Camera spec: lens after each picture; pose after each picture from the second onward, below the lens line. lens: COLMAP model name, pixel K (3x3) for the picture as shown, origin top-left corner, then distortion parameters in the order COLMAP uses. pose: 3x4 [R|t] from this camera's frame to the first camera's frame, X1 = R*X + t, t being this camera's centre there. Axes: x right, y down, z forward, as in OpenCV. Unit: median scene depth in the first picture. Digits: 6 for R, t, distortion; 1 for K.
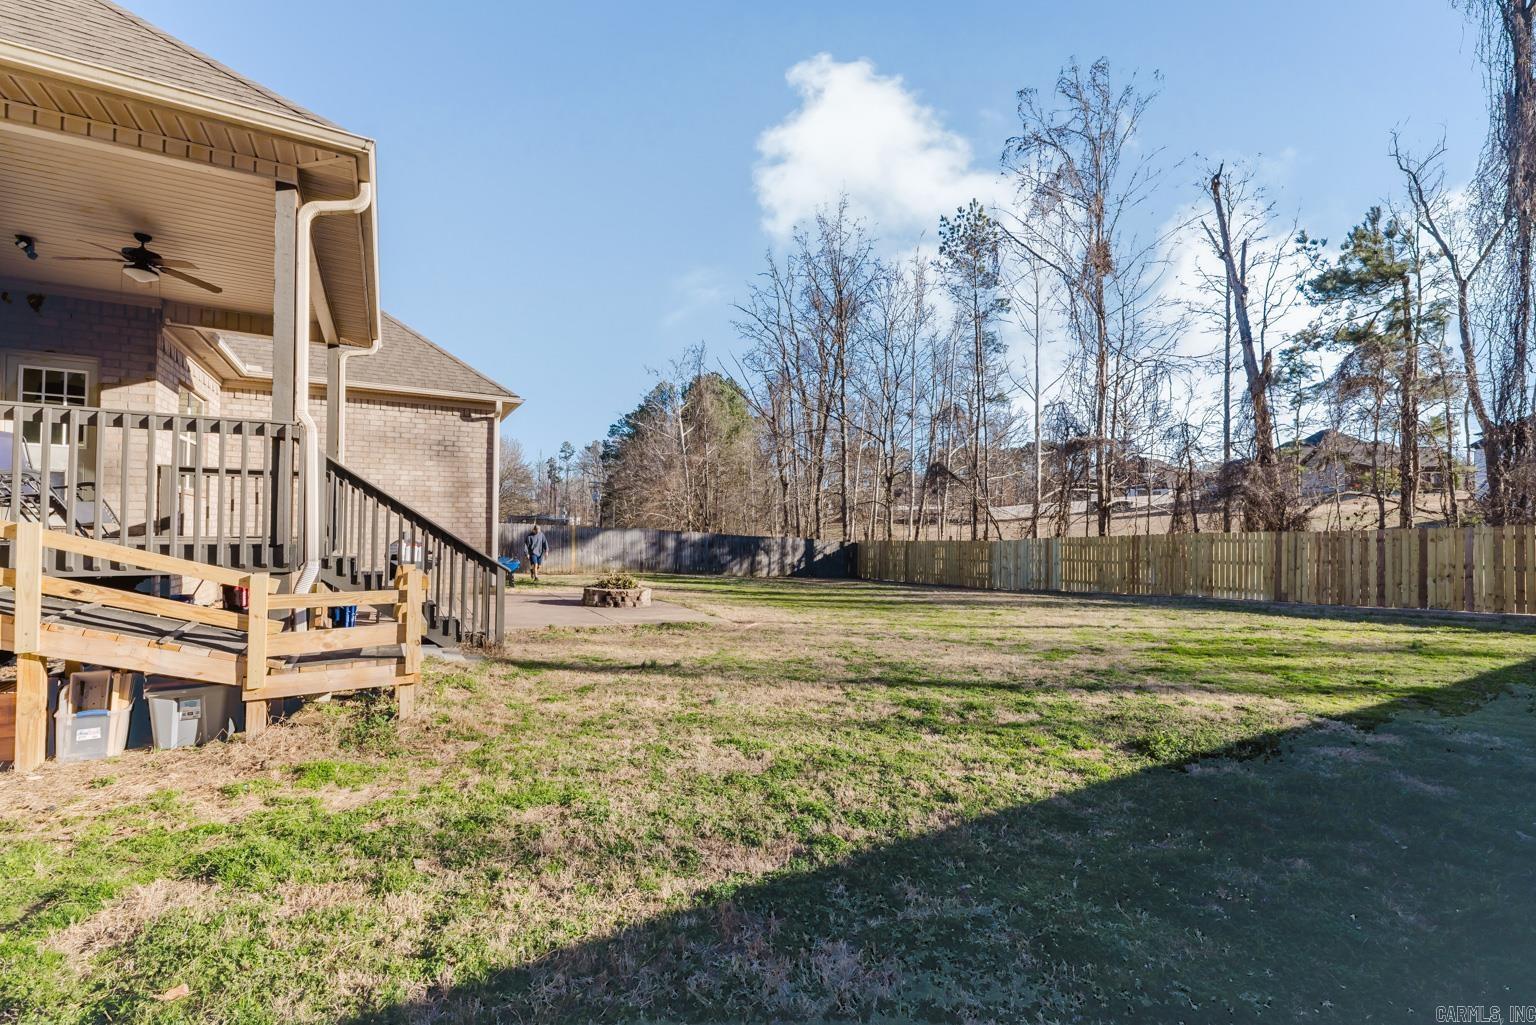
lens RADIAL K [[660.5, 0, 749.1], [0, 660.5, 508.6], [0, 0, 1]] dist [0.002276, 0.000136]
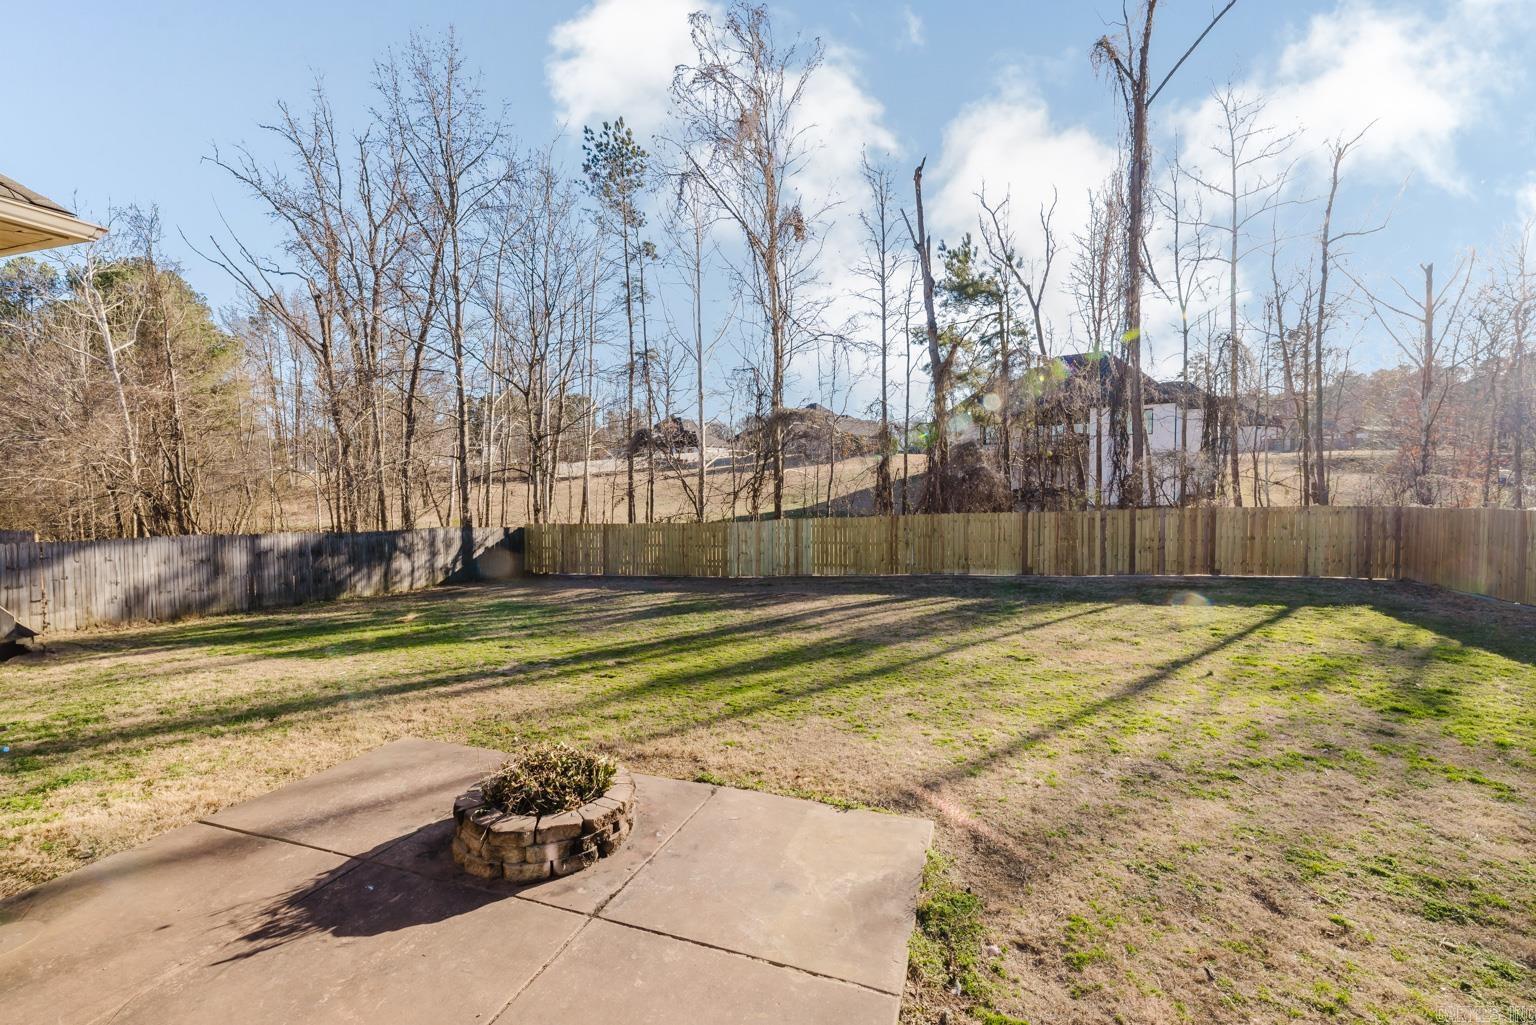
lens RADIAL K [[666.3, 0, 764.4], [0, 666.3, 492.2], [0, 0, 1]] dist [0.021211, -0.000148]
pose [[0.750882, -0.031626, 0.659678, -0.155590], [-0.001472, 0.998770, 0.049558, -0.031697], [-0.660434, -0.038183, 0.749912, 0.270699]]
